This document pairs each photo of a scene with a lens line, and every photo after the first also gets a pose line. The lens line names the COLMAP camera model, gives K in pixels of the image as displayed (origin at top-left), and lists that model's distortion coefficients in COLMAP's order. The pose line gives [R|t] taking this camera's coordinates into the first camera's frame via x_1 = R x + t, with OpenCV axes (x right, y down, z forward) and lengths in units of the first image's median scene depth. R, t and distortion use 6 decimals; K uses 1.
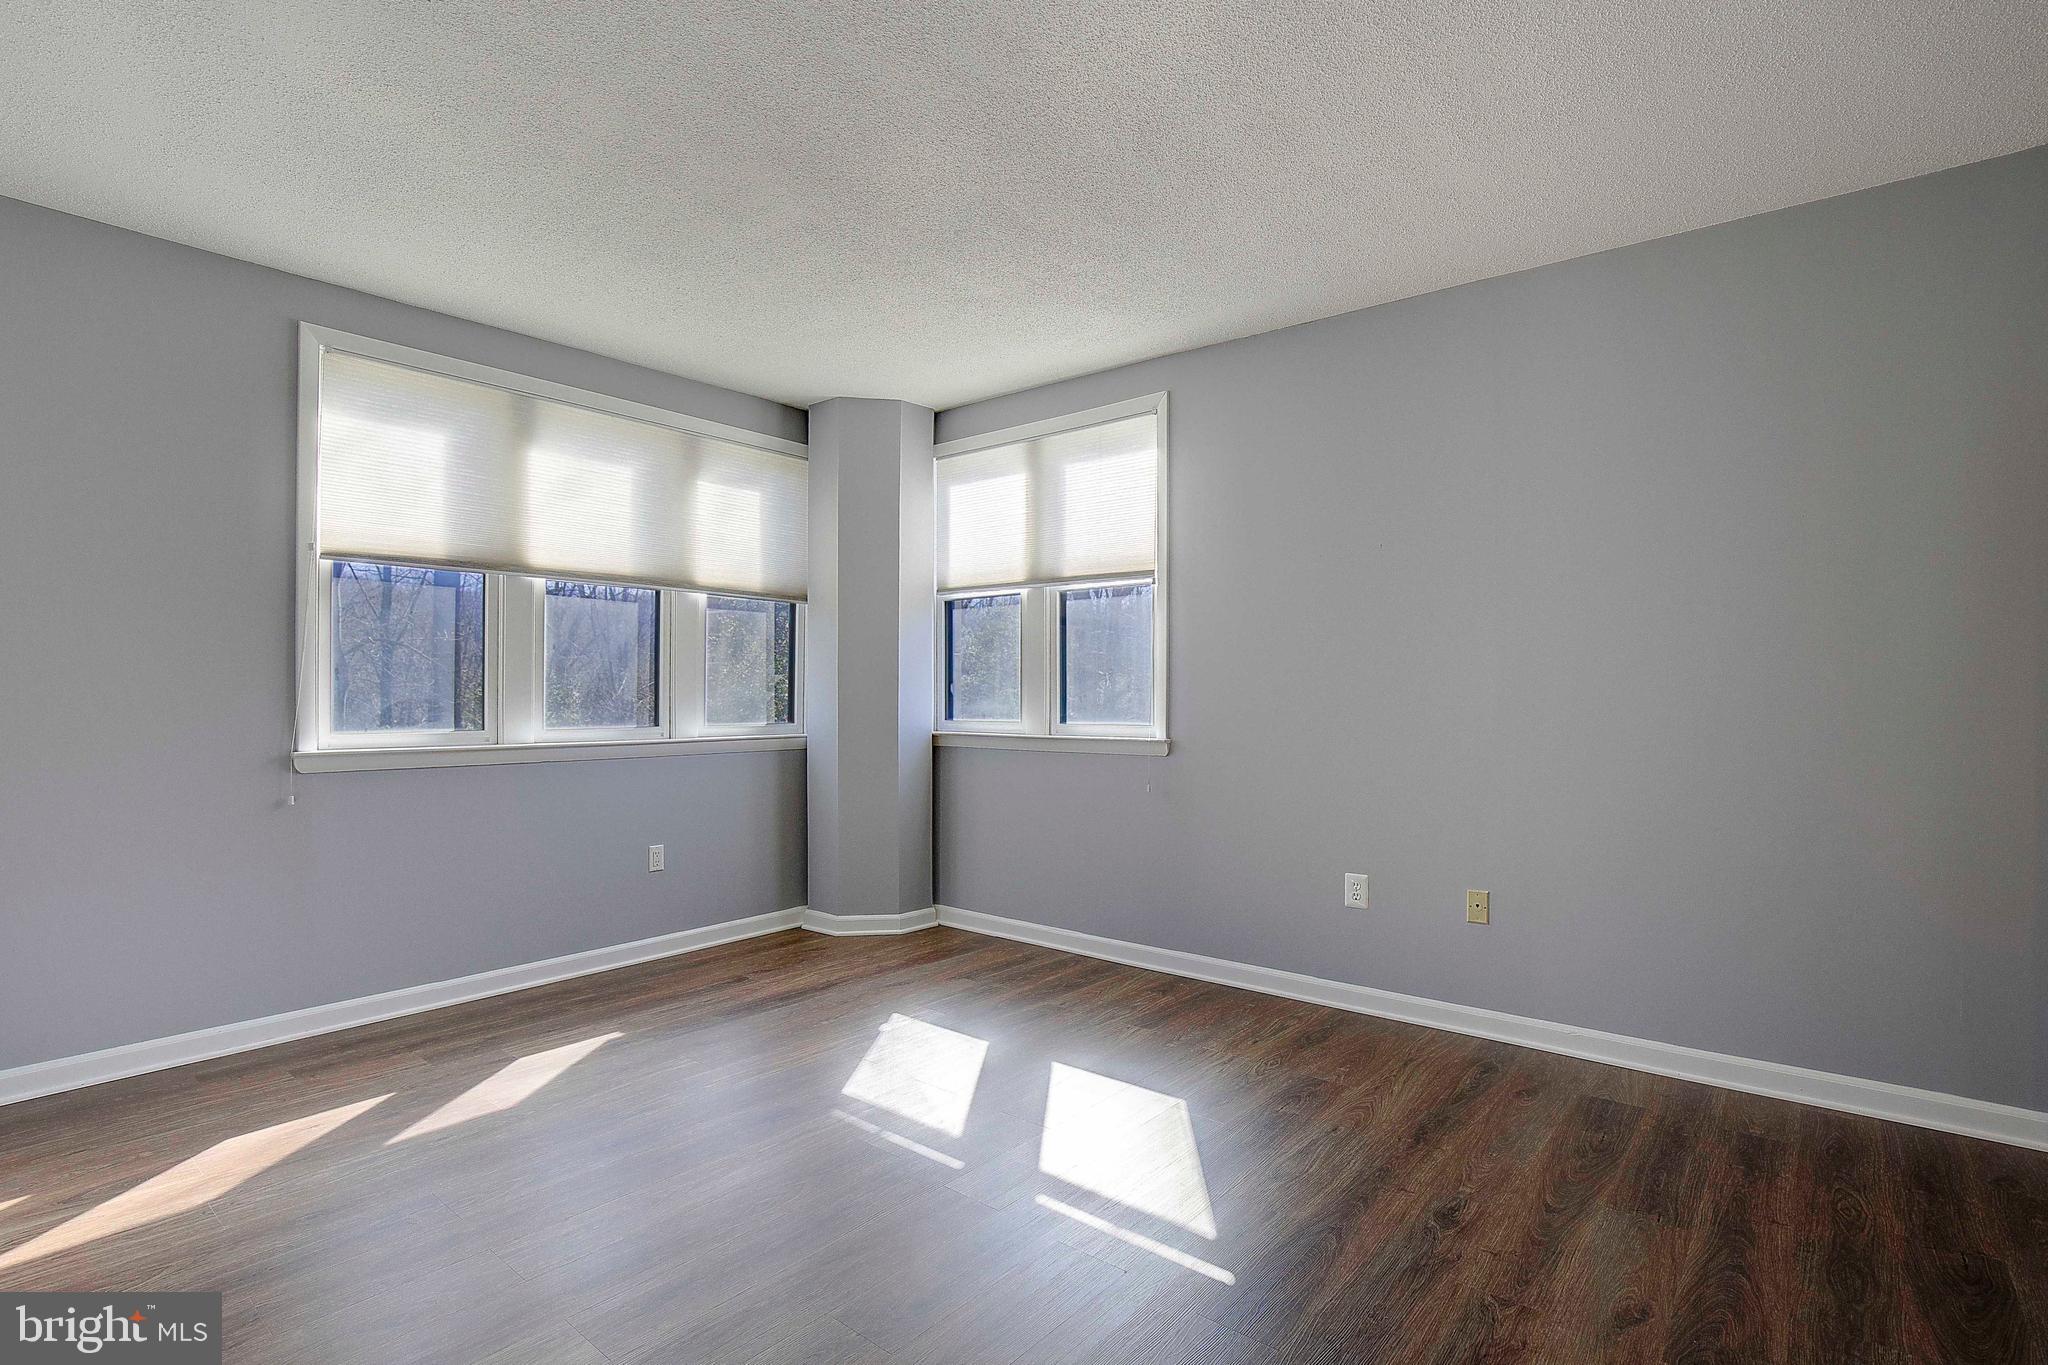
lens RADIAL K [[959.0, 0, 1049.1], [0, 959.0, 709.1], [0, 0, 1]] dist [-0.012627, 0.000882]
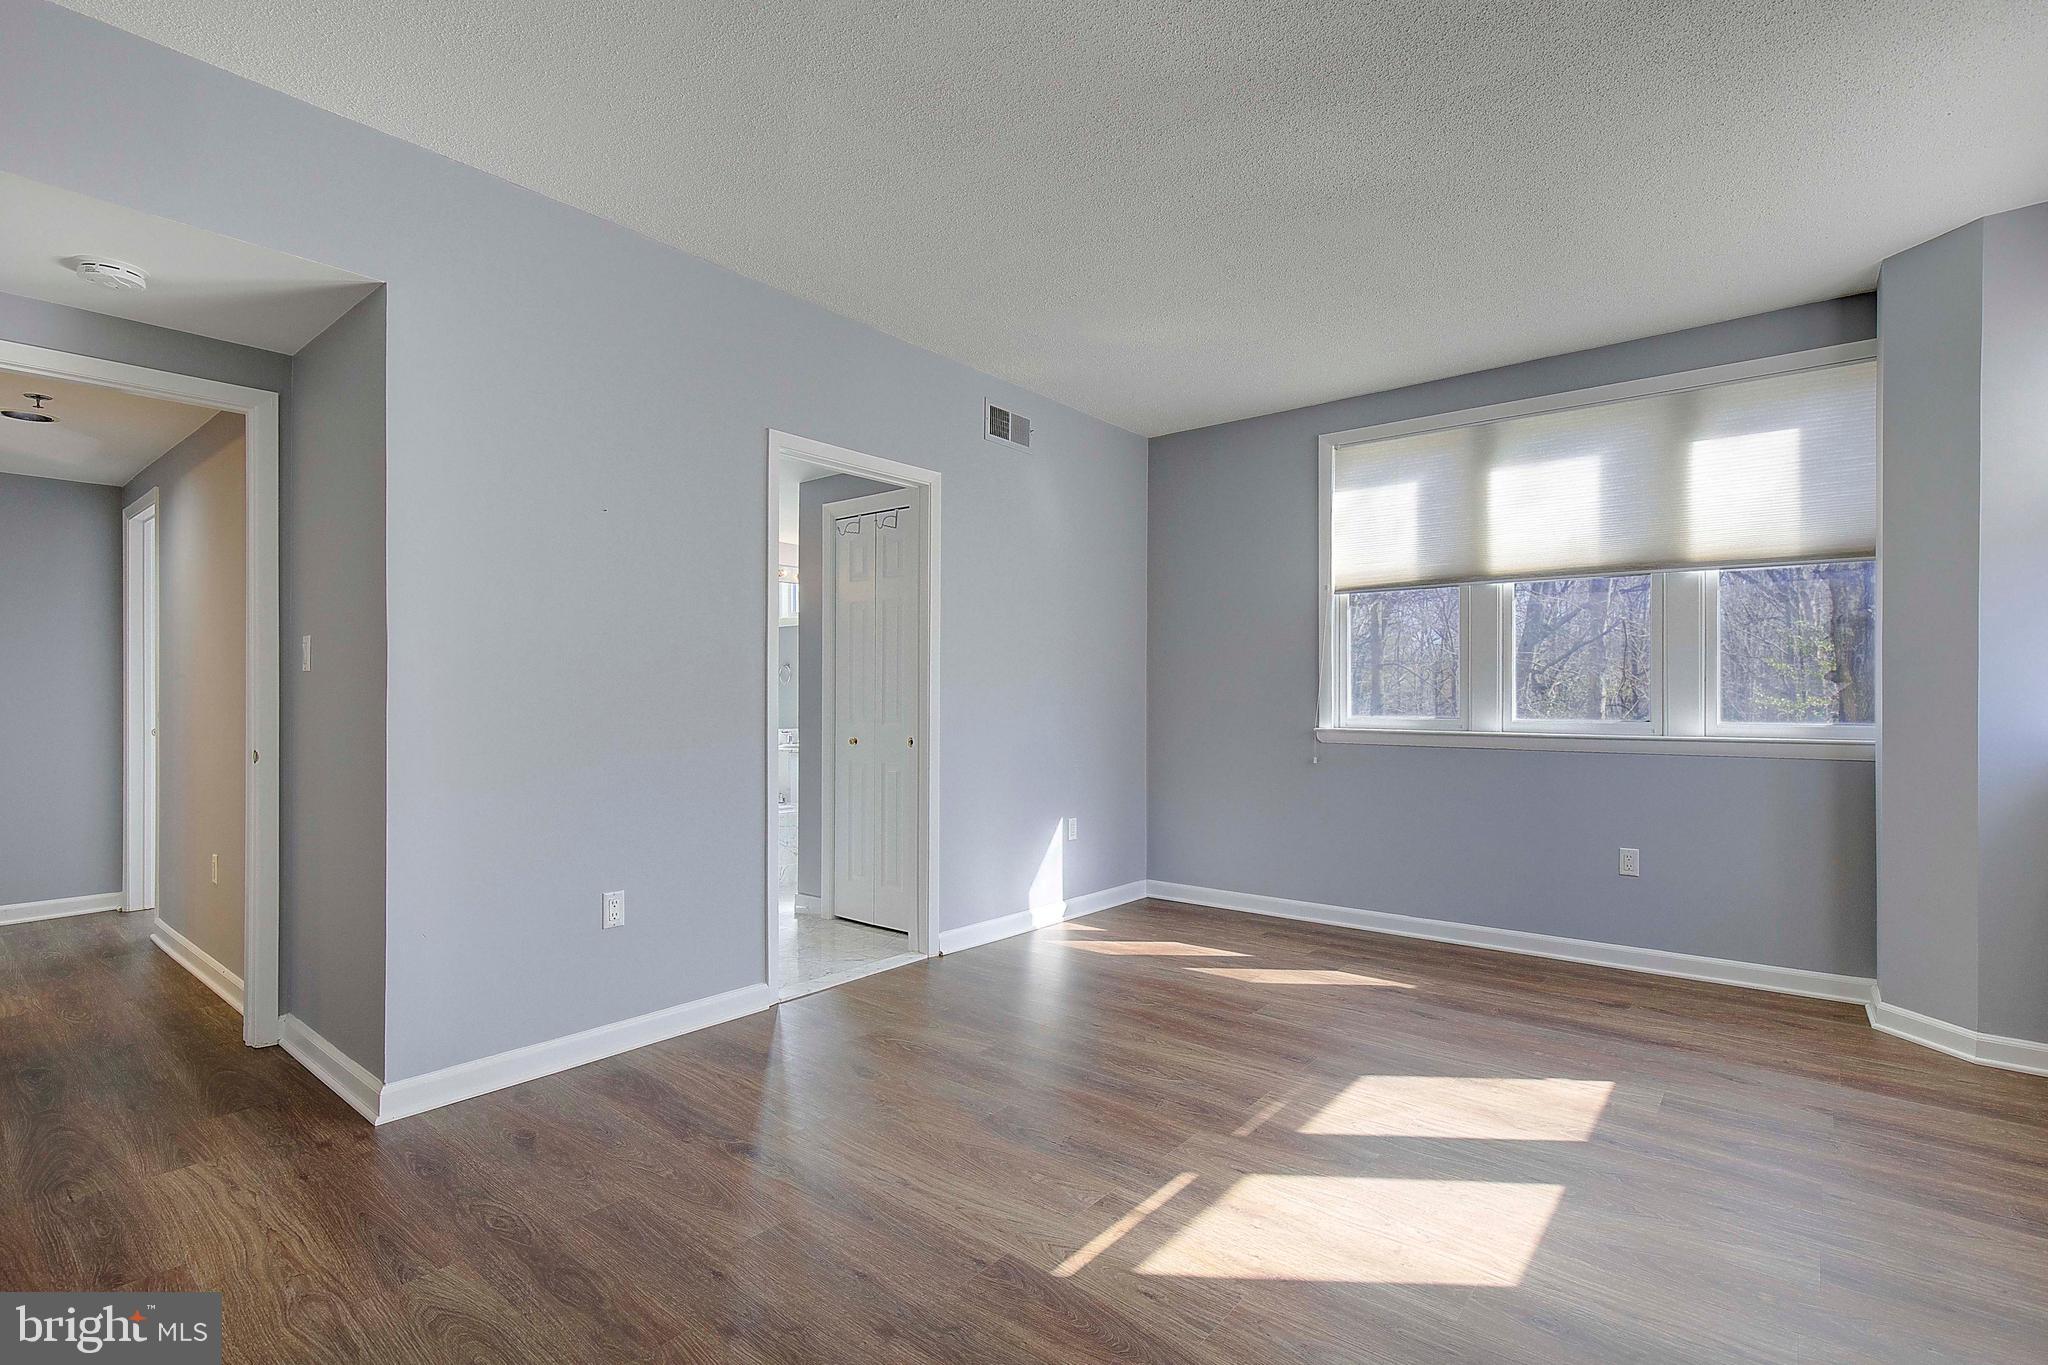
lens RADIAL K [[959.0, 0, 1019.6], [0, 959.0, 684.2], [0, 0, 1]] dist [-0.012627, 0.000882]
pose [[-0.010416, -0.008558, -0.999909, 0.611882], [-0.008505, 0.999928, -0.008470, -0.005502], [0.999910, 0.008416, -0.010488, 0.478398]]
